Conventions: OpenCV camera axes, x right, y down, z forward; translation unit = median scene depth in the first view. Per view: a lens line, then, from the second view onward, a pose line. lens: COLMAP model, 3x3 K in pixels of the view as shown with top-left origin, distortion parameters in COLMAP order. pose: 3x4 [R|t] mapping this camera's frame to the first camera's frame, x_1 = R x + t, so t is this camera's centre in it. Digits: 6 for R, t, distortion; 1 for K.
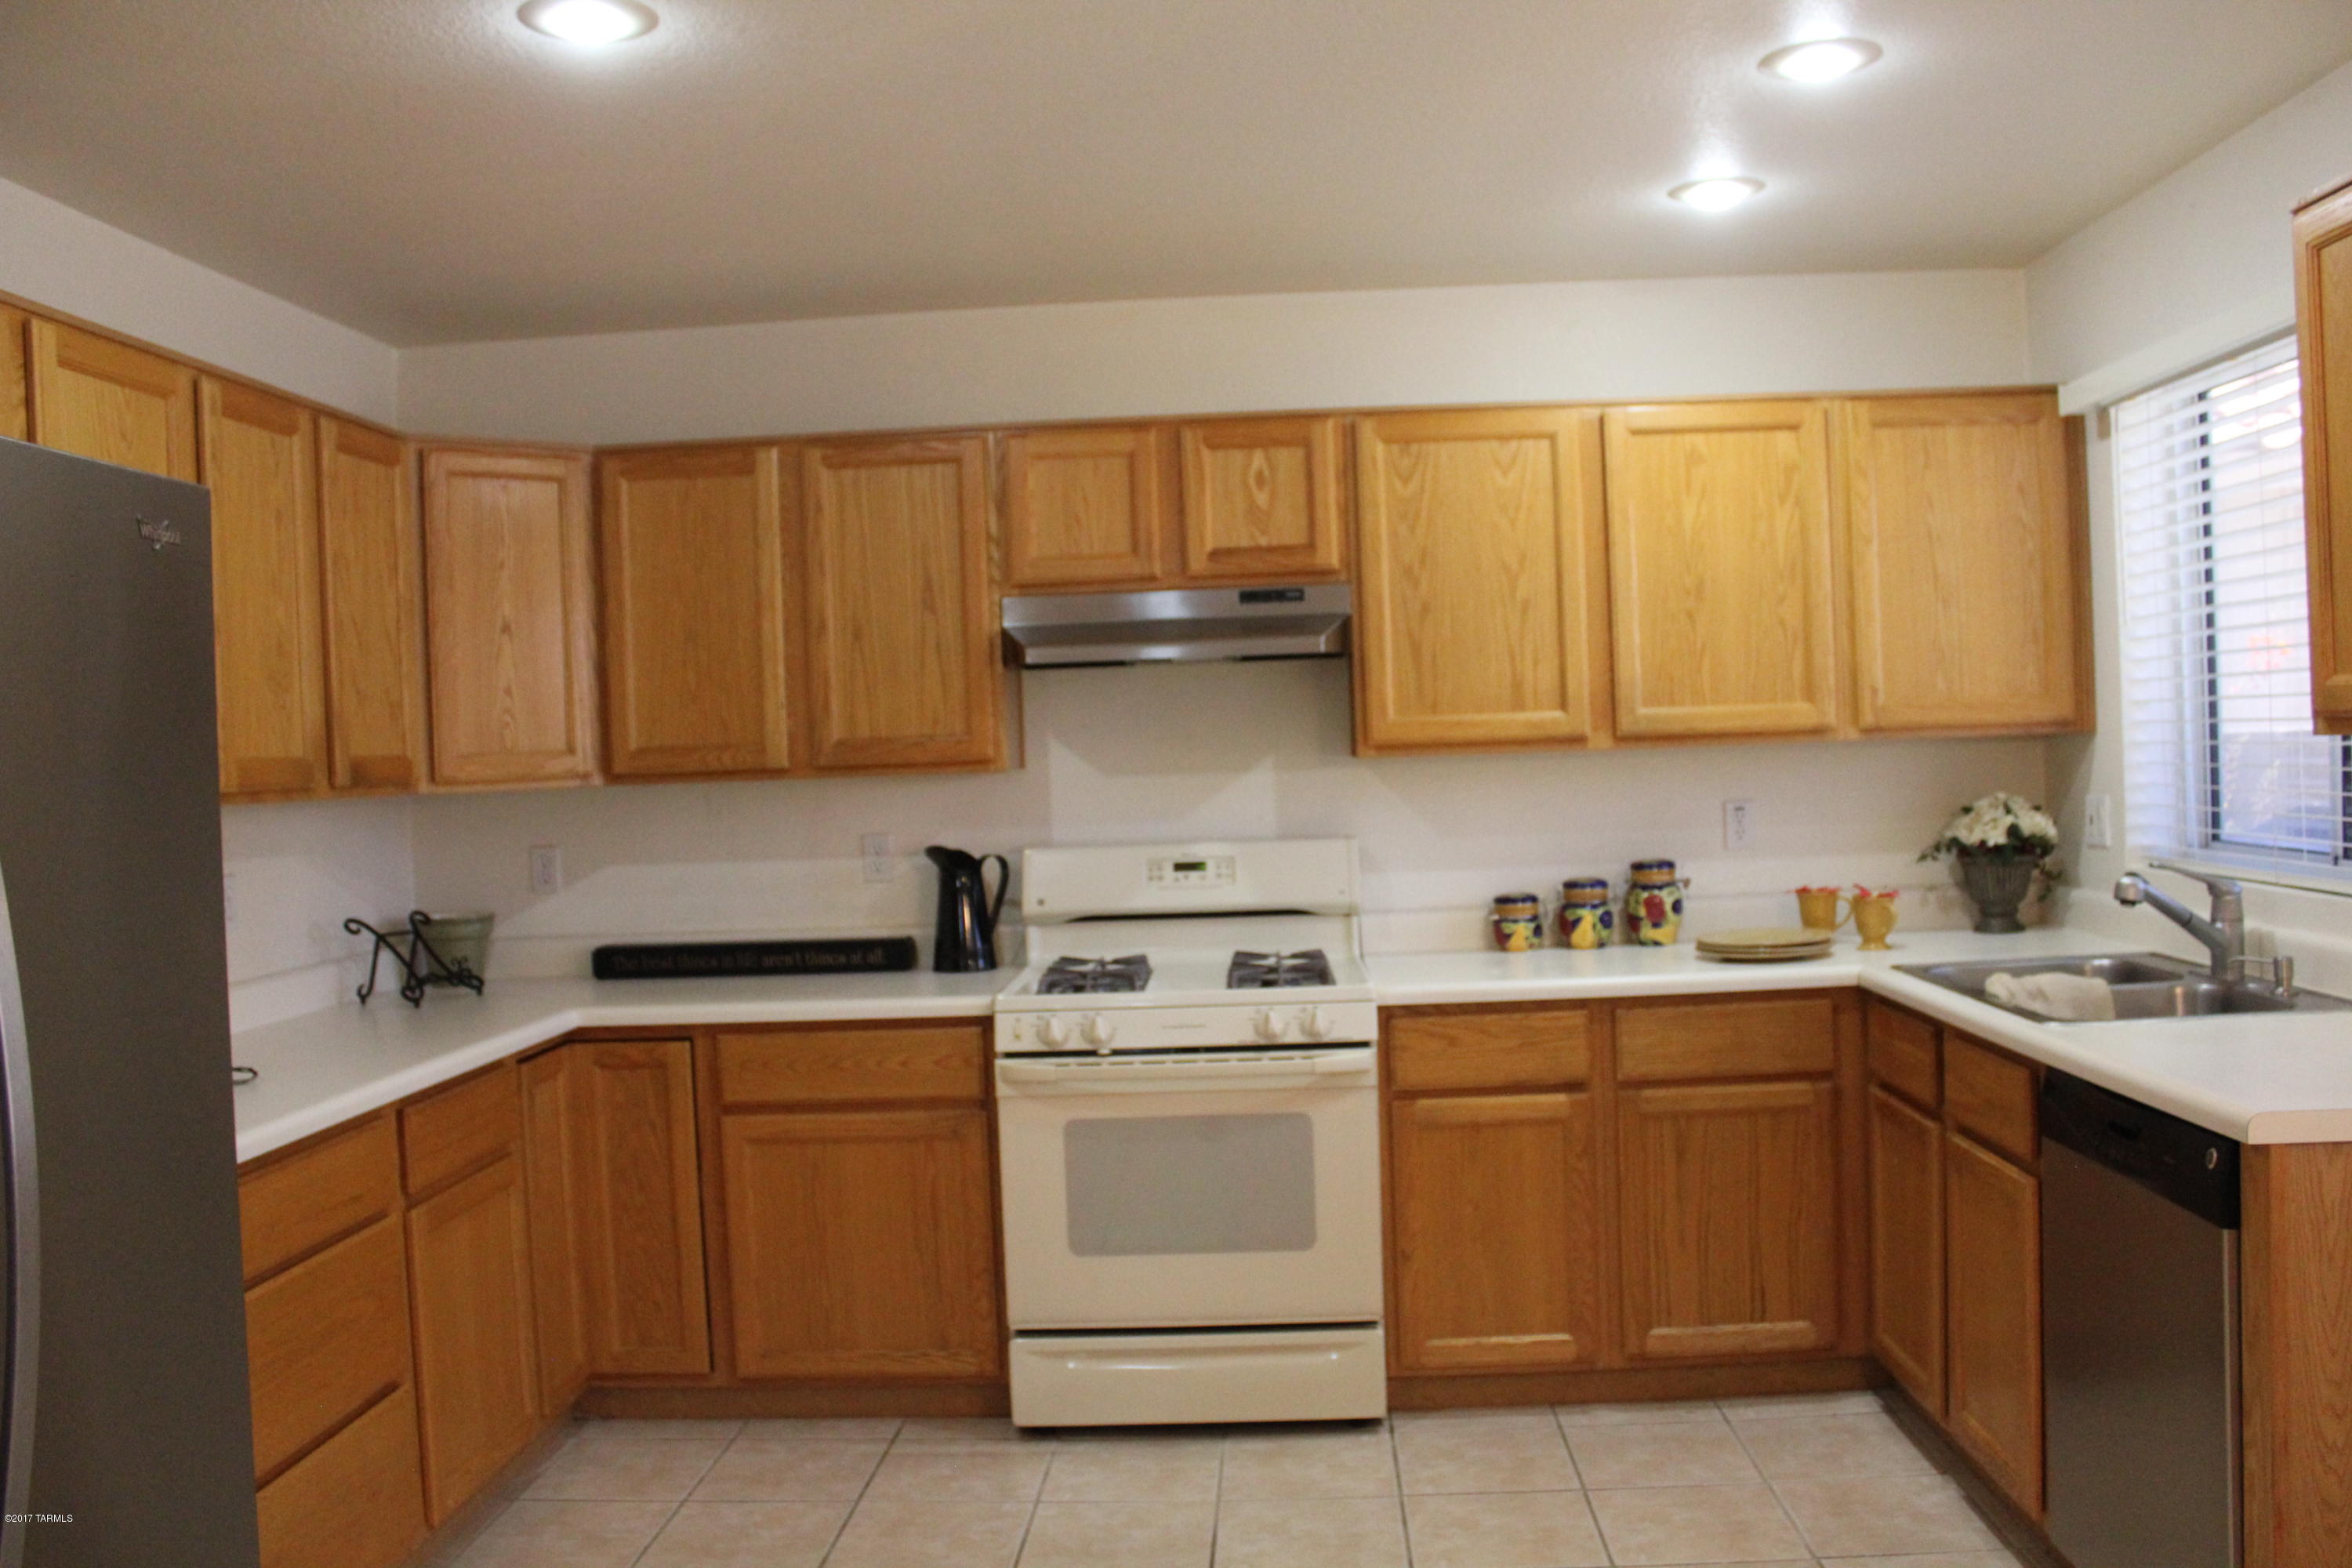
lens RADIAL K [[1964.9, 0, 1176.0], [0, 1964.9, 784.0], [0, 0, 1]] dist [-0.163998, 0.145995]
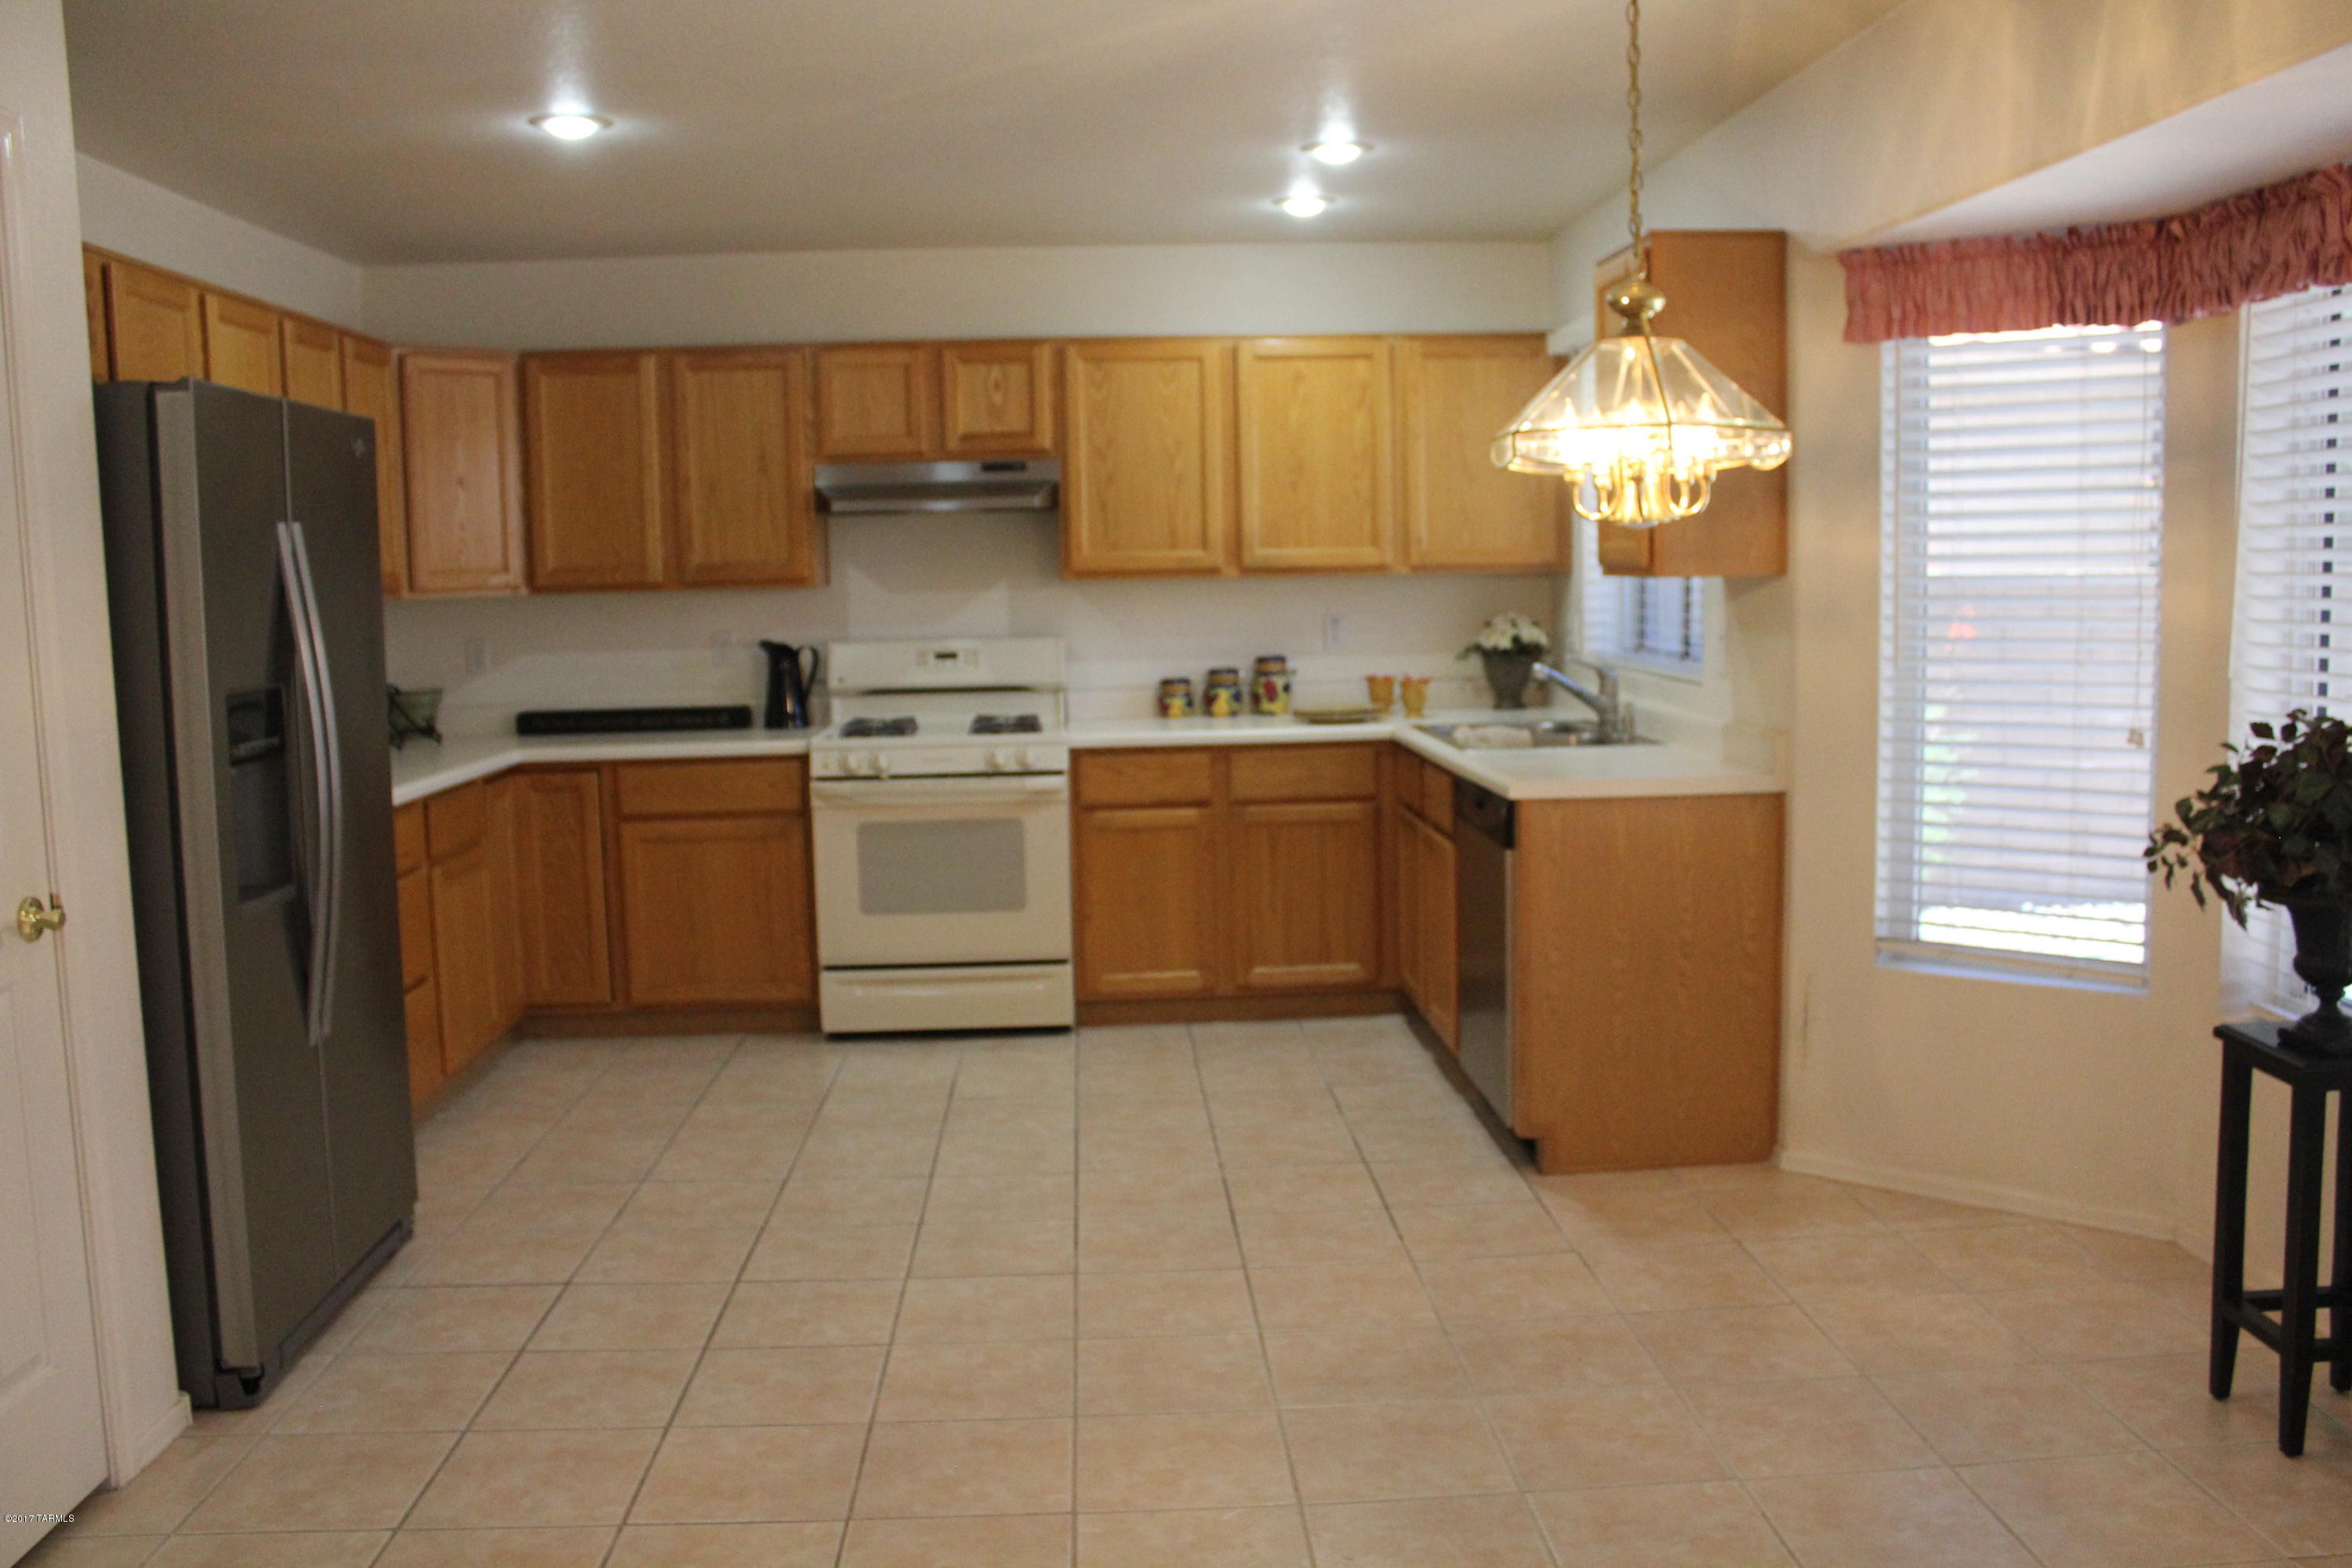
lens RADIAL K [[1964.9, 0, 1176.0], [0, 1964.9, 784.0], [0, 0, 1]] dist [-0.163998, 0.145995]
pose [[0.994463, 0.006036, 0.104911, 0.025516], [-0.015301, 0.996026, 0.087735, 0.007839], [-0.103965, -0.088855, 0.990604, -0.458794]]
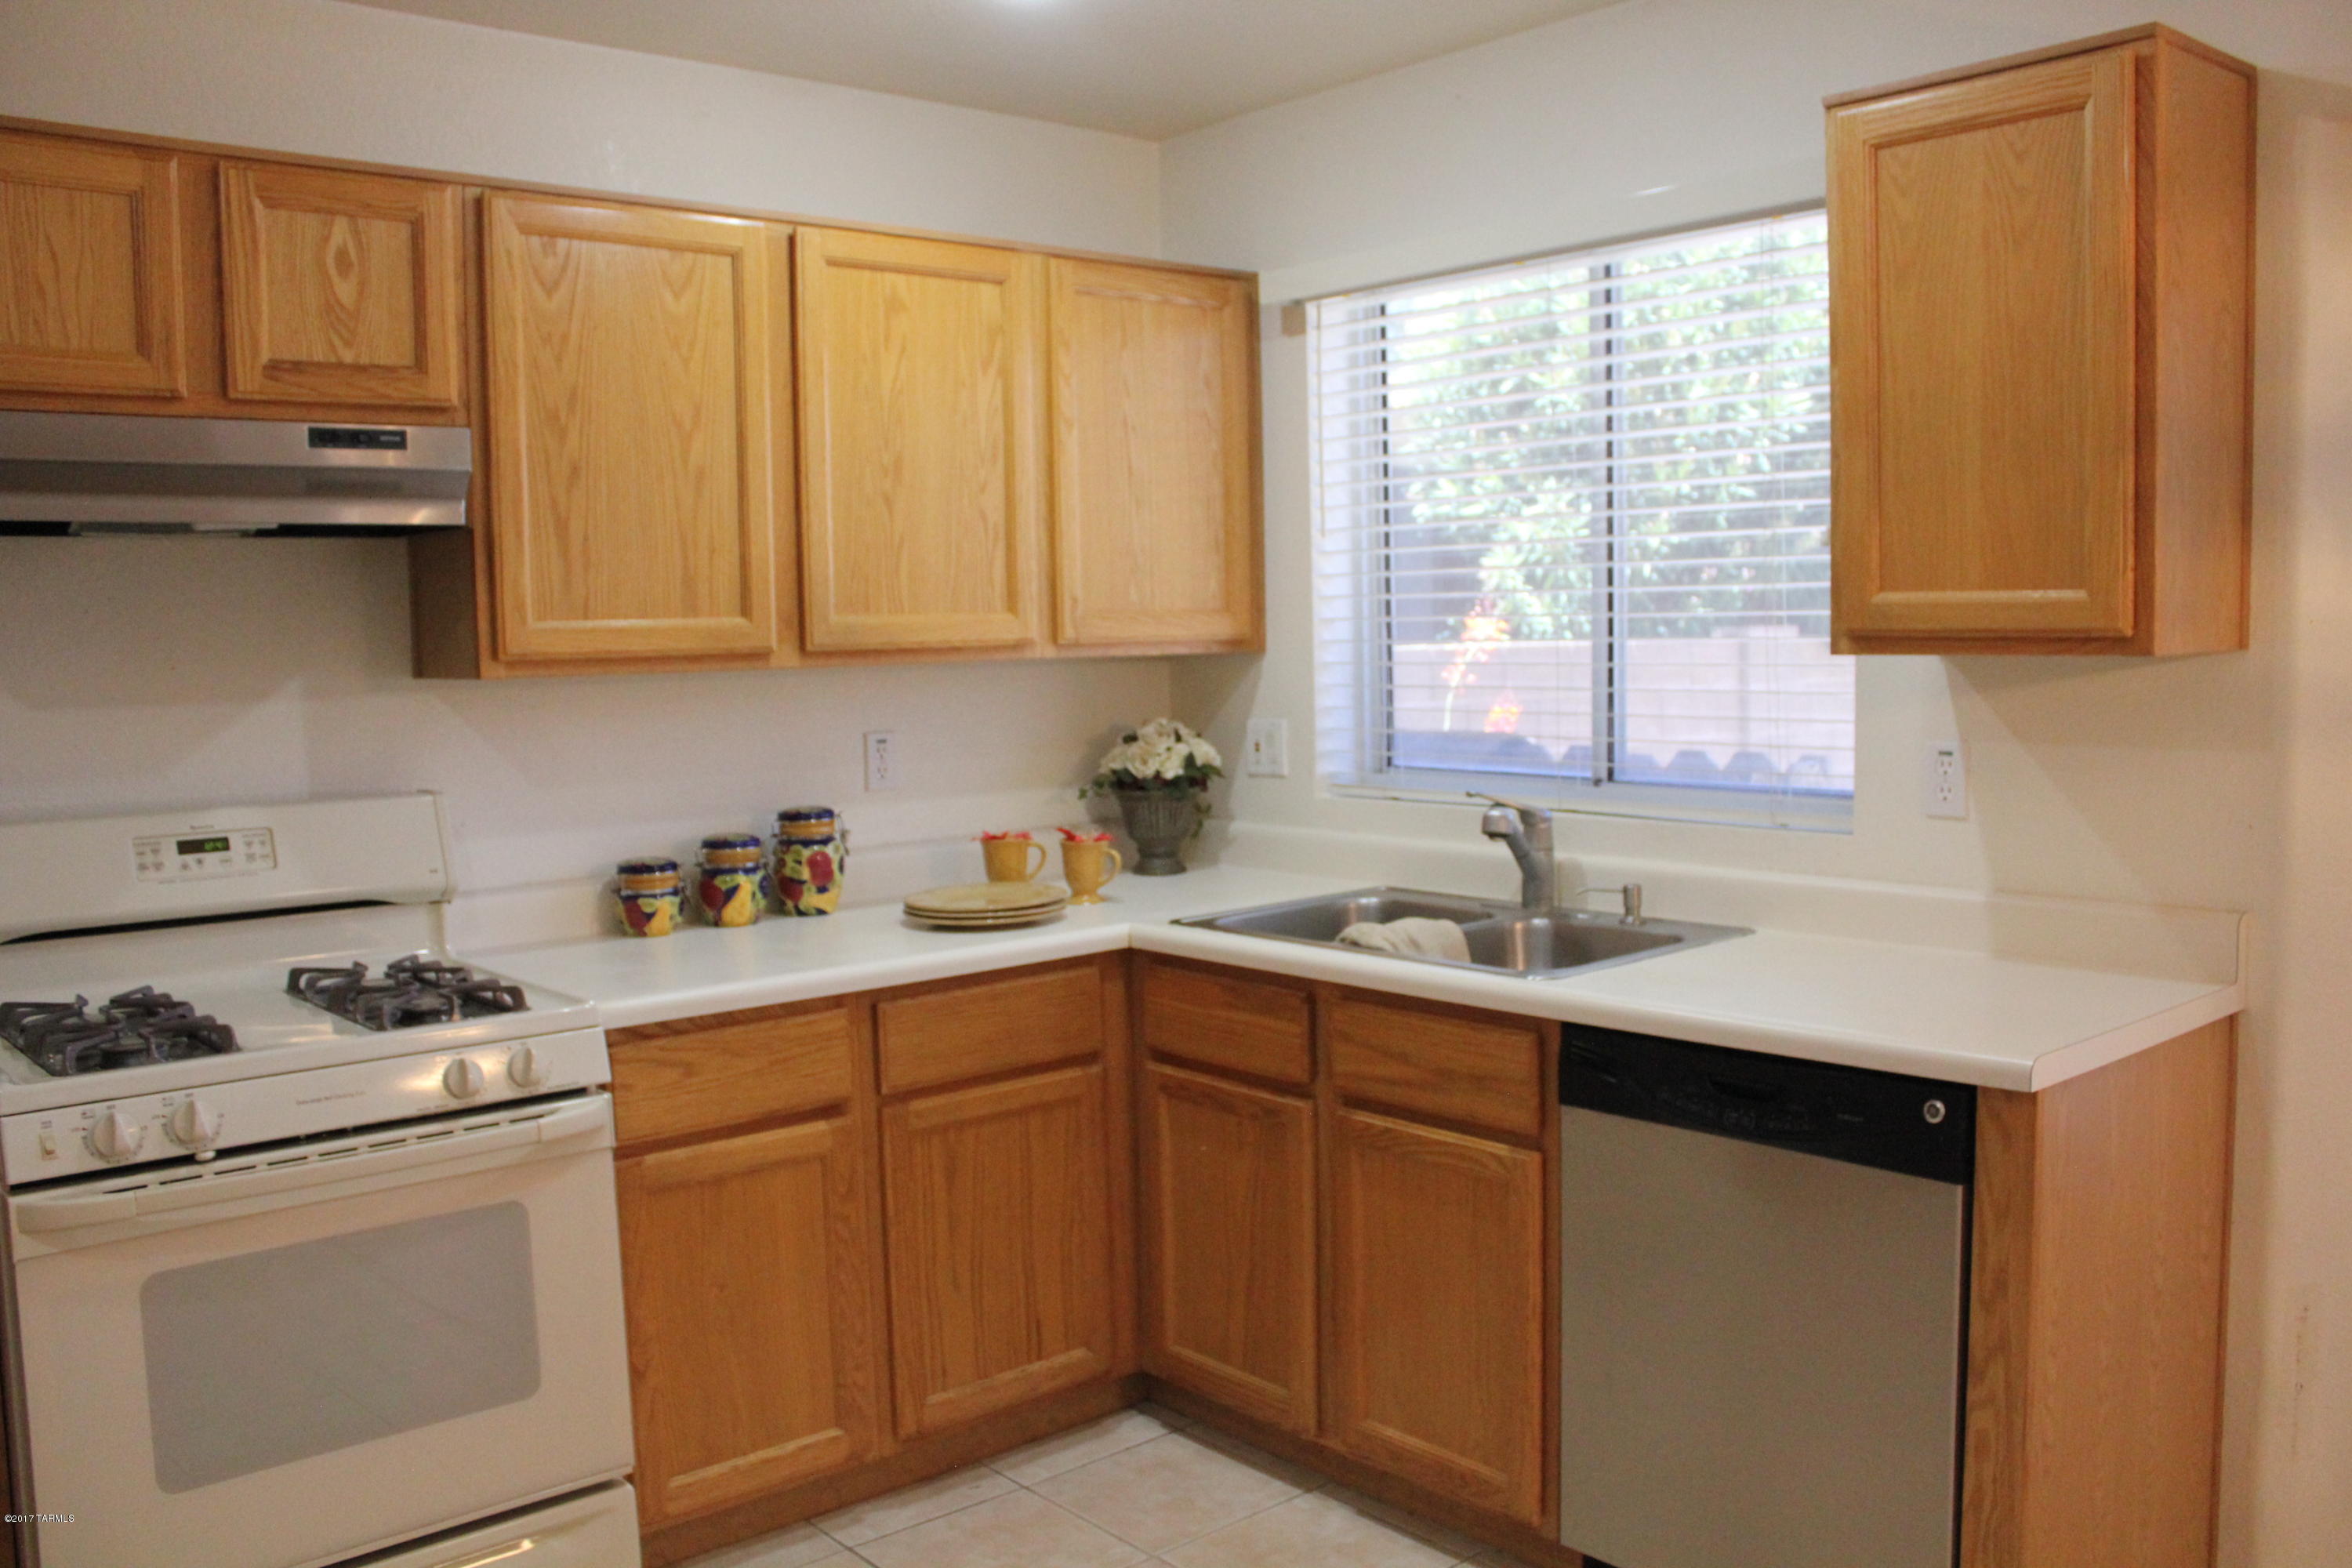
lens RADIAL K [[1964.9, 0, 1176.0], [0, 1964.9, 784.0], [0, 0, 1]] dist [-0.163998, 0.145995]
pose [[0.723474, -0.033143, 0.689555, -0.207031], [0.008085, 0.999185, 0.039543, -0.001128], [-0.690304, -0.023034, 0.723153, 0.335641]]
